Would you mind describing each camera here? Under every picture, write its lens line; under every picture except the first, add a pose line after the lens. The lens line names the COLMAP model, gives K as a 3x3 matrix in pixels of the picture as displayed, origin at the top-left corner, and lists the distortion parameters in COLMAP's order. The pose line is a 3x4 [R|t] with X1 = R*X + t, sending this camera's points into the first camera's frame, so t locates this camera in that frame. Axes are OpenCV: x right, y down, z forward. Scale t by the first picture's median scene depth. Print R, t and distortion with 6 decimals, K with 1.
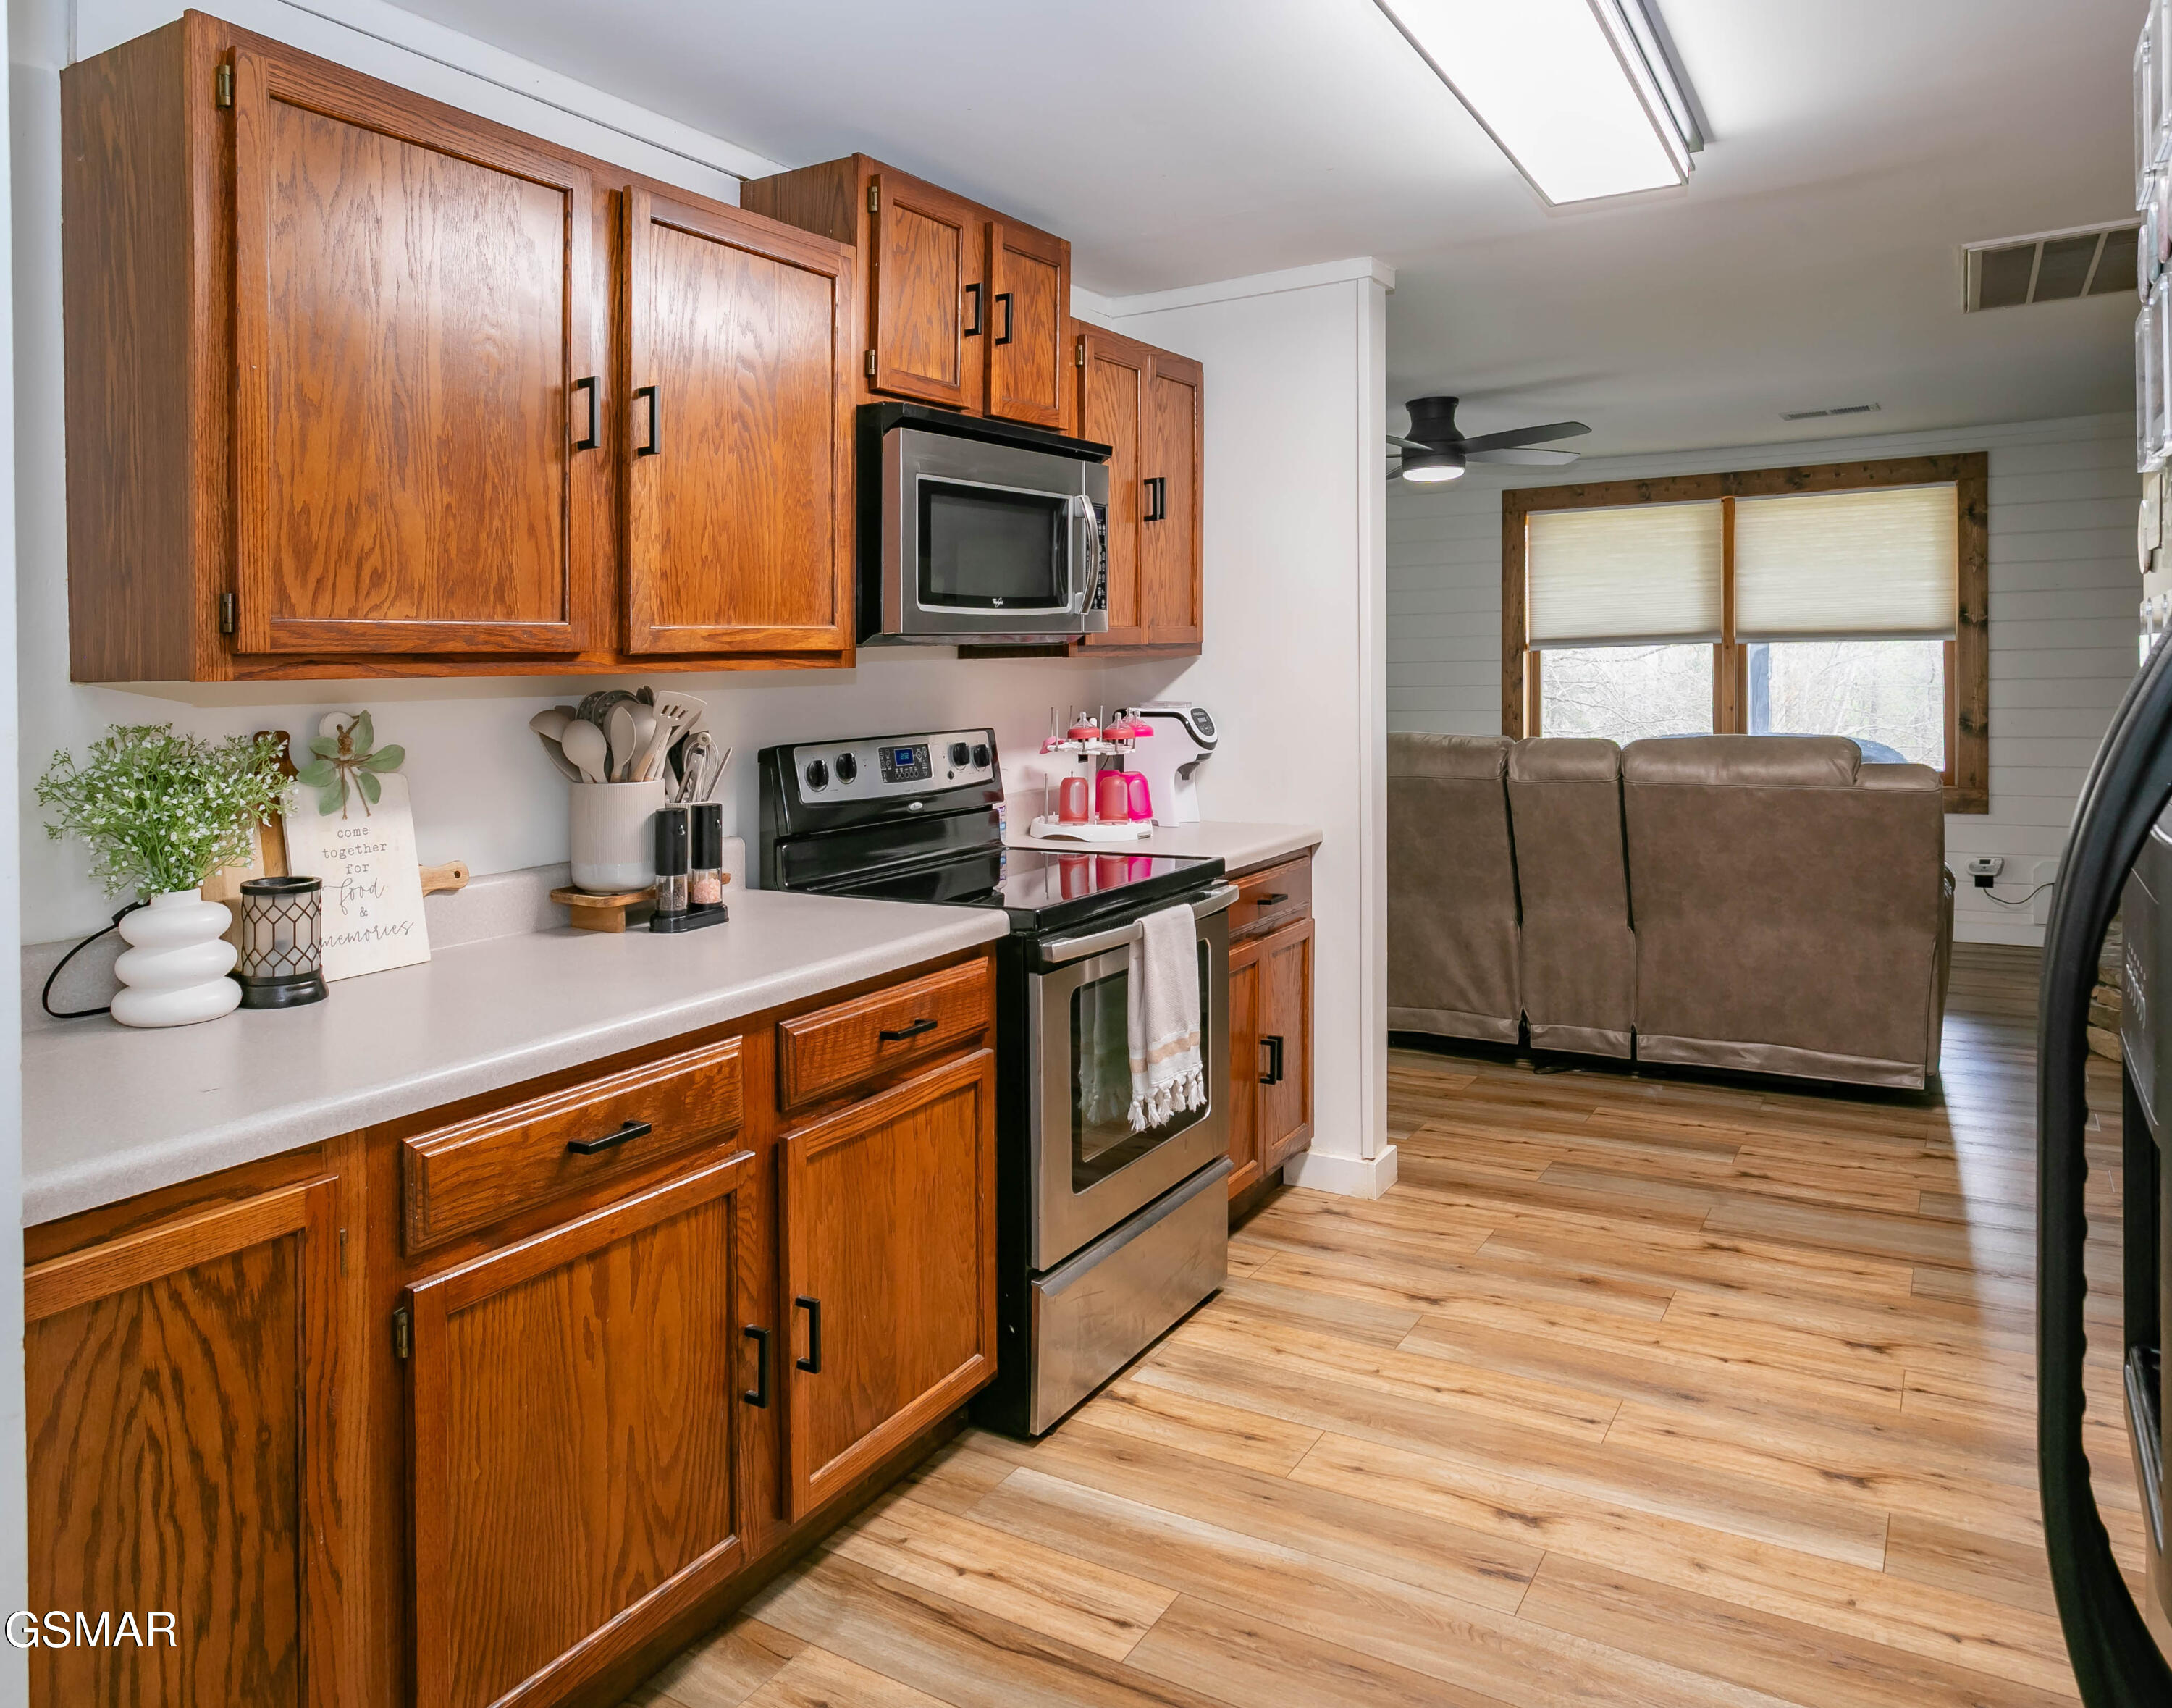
lens RADIAL K [[1524.9, 0, 1023.0], [0, 1524.9, 728.4], [0, 0, 1]] dist [0.004307, 0.004652]
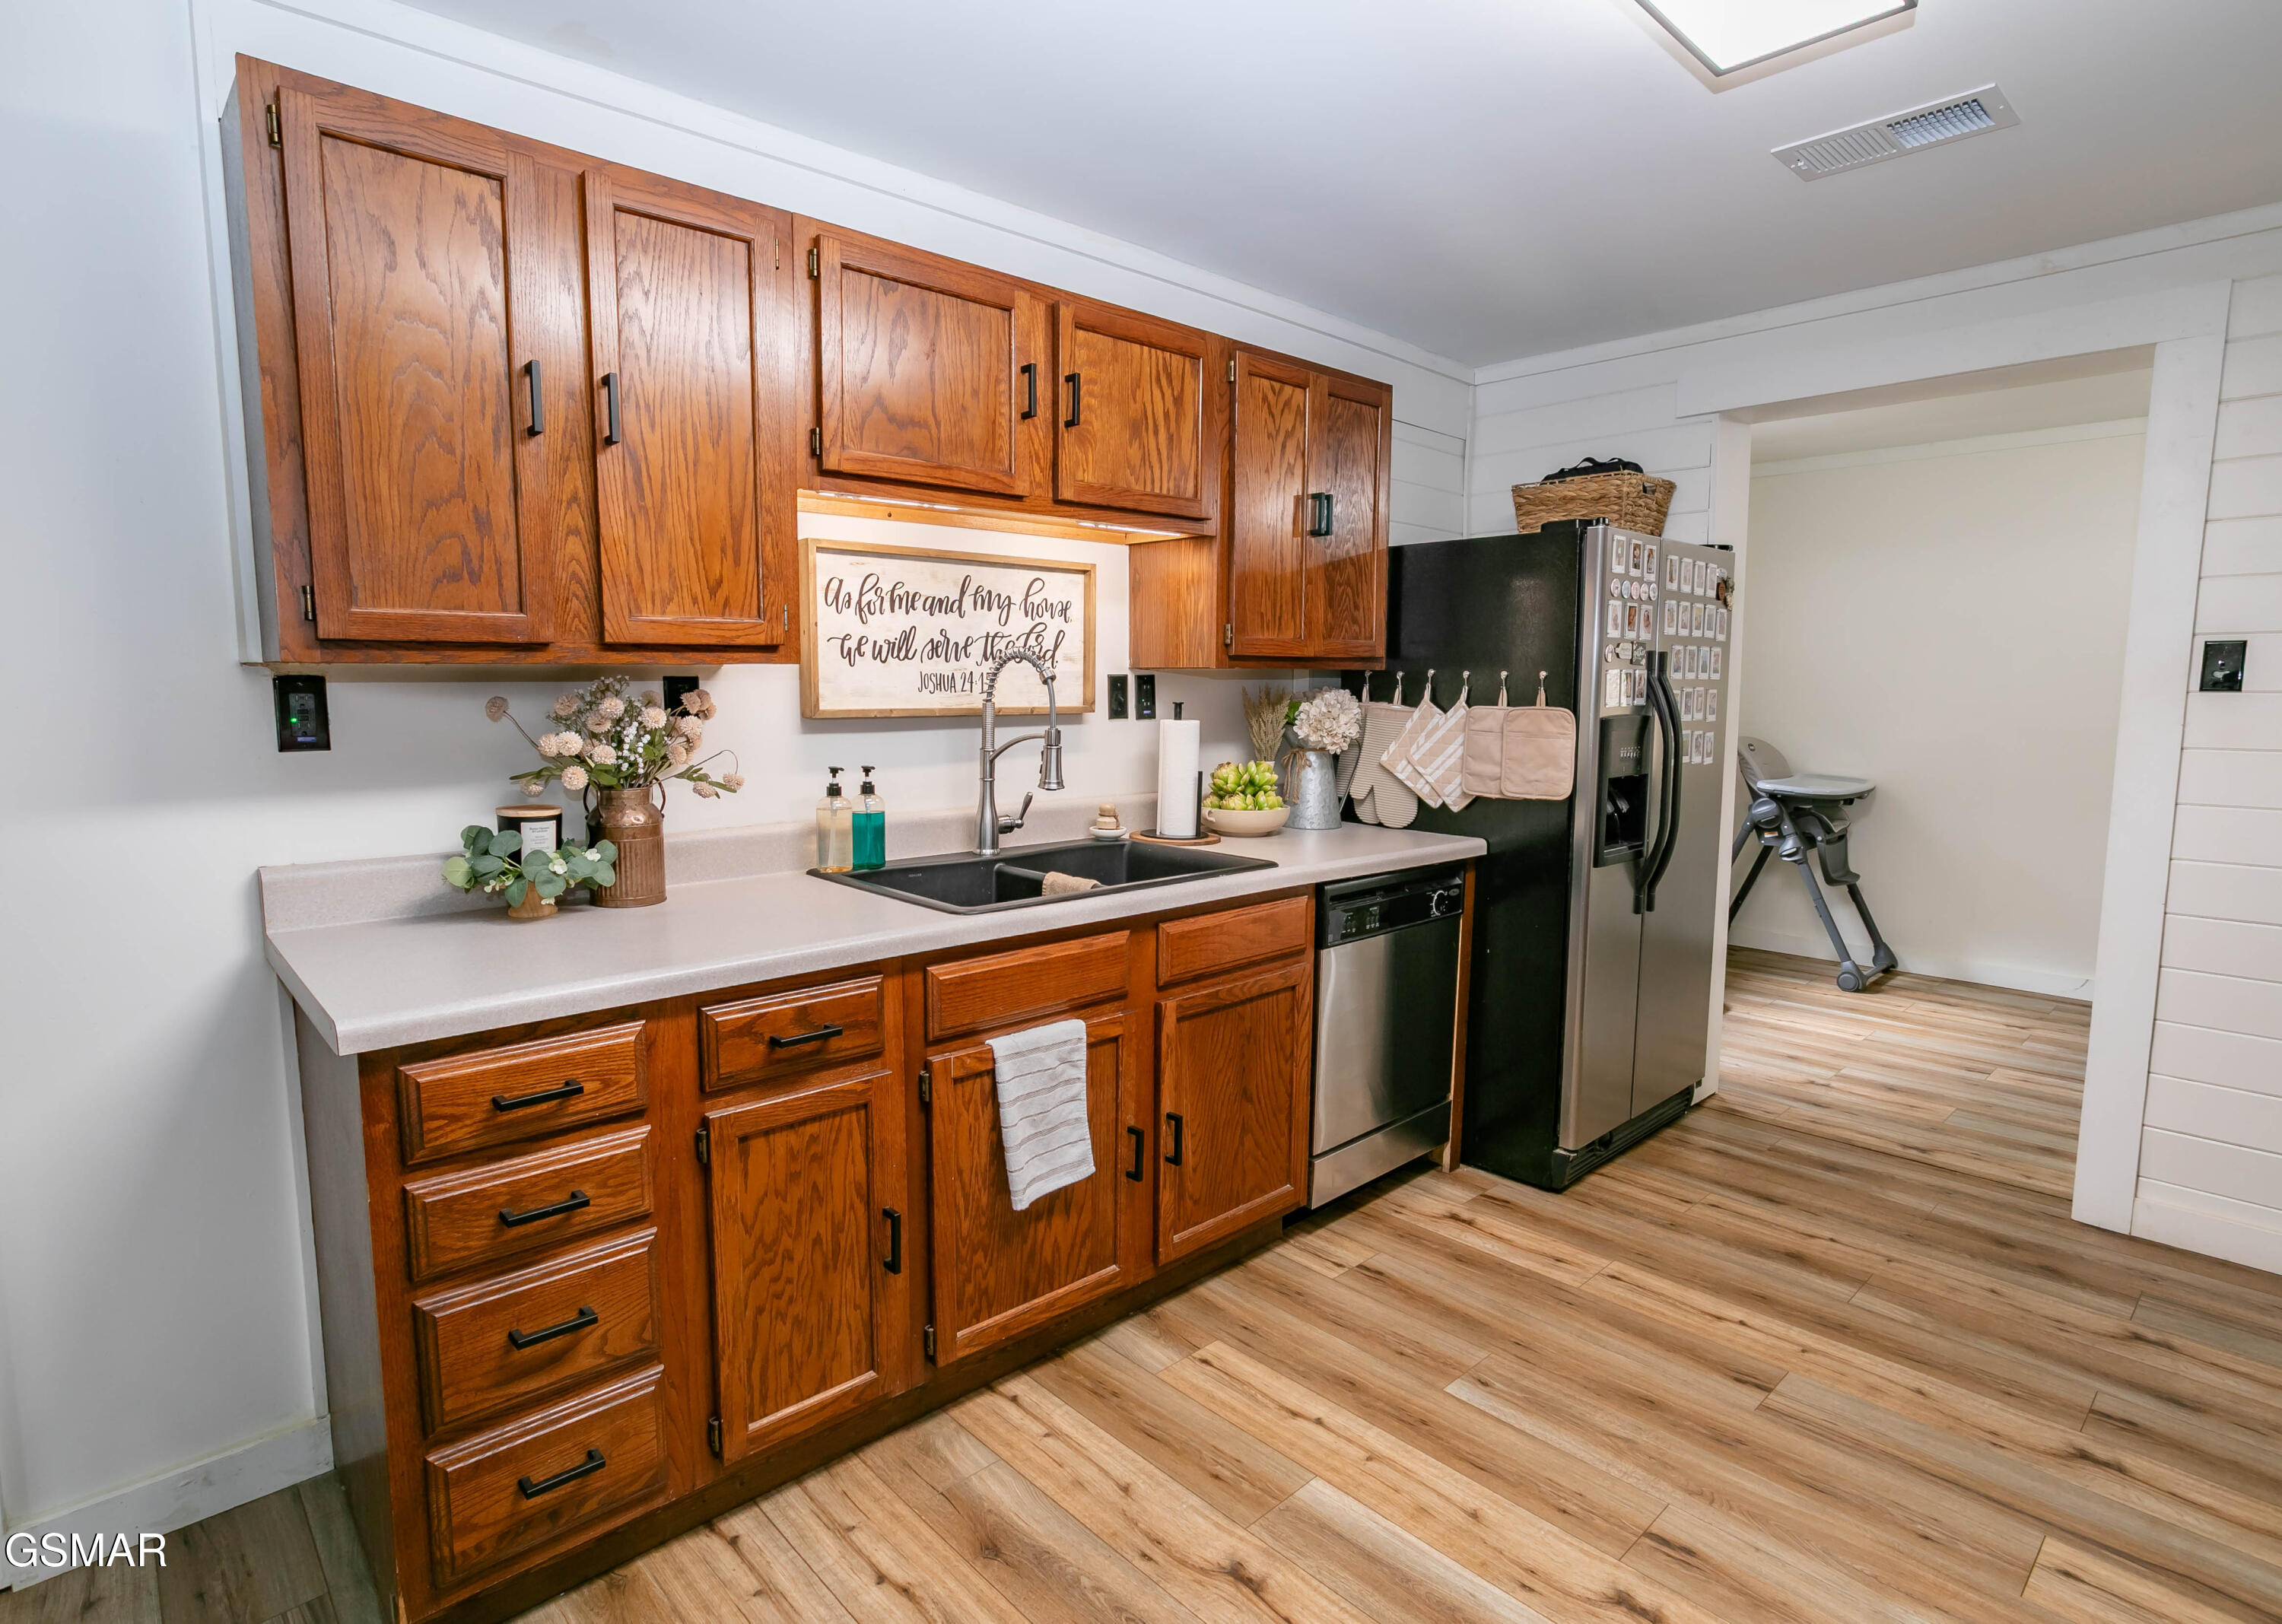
lens RADIAL K [[1190.2, 0, 1099.5], [0, 1190.2, 816.8], [0, 0, 1]] dist [-0.043042, 0.025359]
pose [[-0.963555, -0.005574, 0.267454, 0.335383], [0.033893, 0.989182, 0.142723, -0.052949], [-0.265356, 0.146587, -0.952942, 1.254667]]
